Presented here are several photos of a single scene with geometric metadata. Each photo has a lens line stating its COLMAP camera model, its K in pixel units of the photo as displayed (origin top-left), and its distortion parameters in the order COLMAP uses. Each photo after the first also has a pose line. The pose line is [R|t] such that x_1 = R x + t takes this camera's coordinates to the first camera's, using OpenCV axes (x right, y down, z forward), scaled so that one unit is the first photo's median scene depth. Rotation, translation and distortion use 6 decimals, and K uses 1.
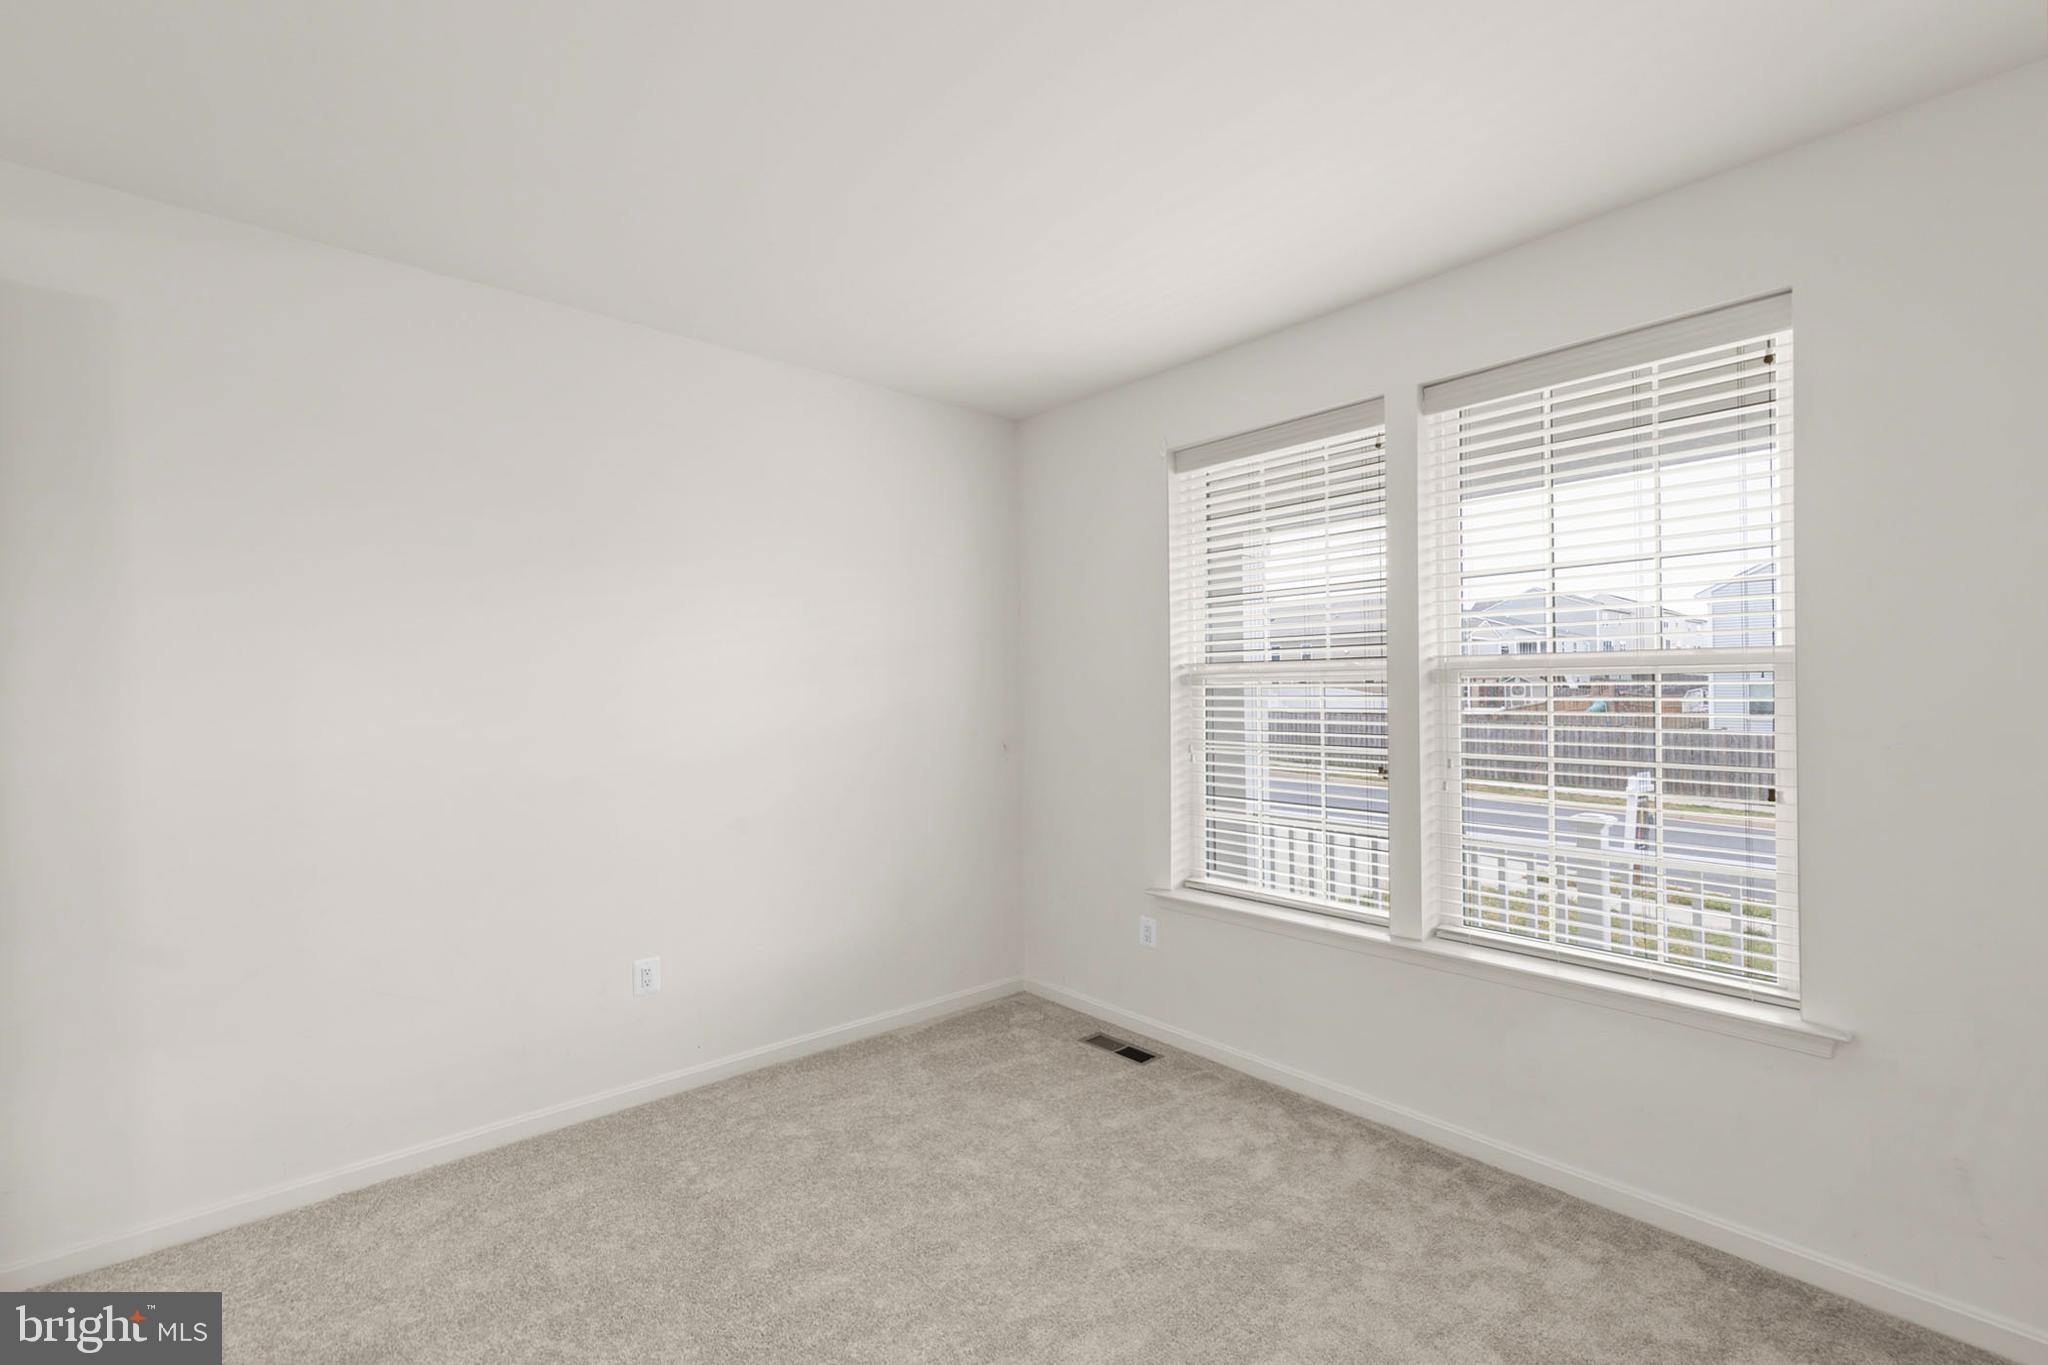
lens RADIAL K [[873.8, 0, 1032.1], [0, 873.8, 692.9], [0, 0, 1]] dist [0.009127, -0.001047]
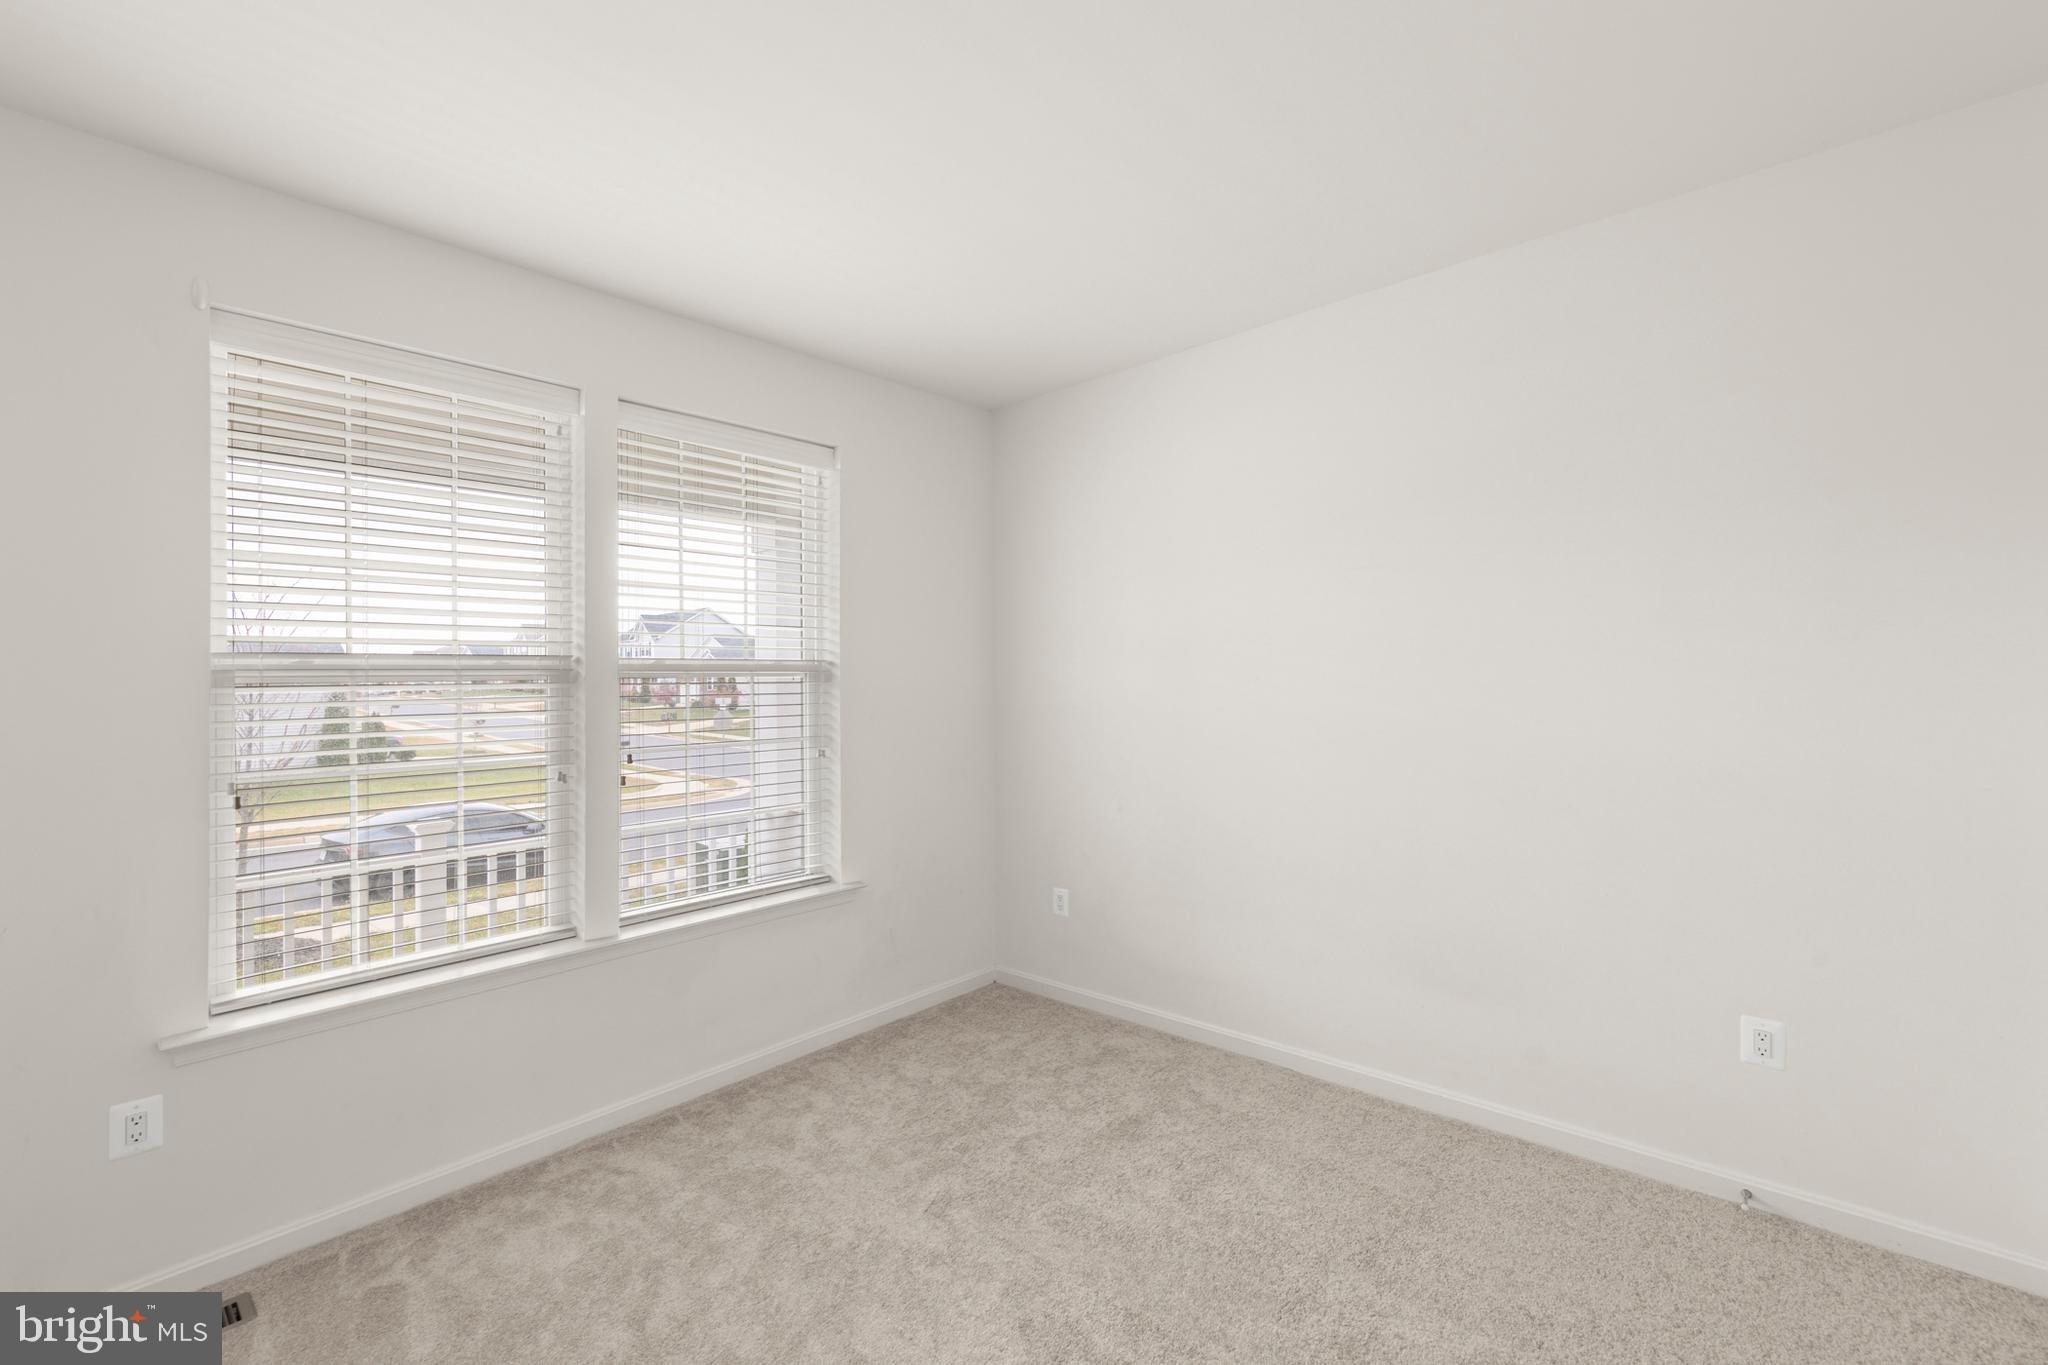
lens RADIAL K [[873.8, 0, 1031.5], [0, 873.8, 673.6], [0, 0, 1]] dist [0.009127, -0.001047]
pose [[-0.097715, 0.014235, 0.995113, -0.652302], [0.016409, 0.999785, -0.012691, -0.002060], [-0.995079, 0.015089, -0.097928, 0.629558]]
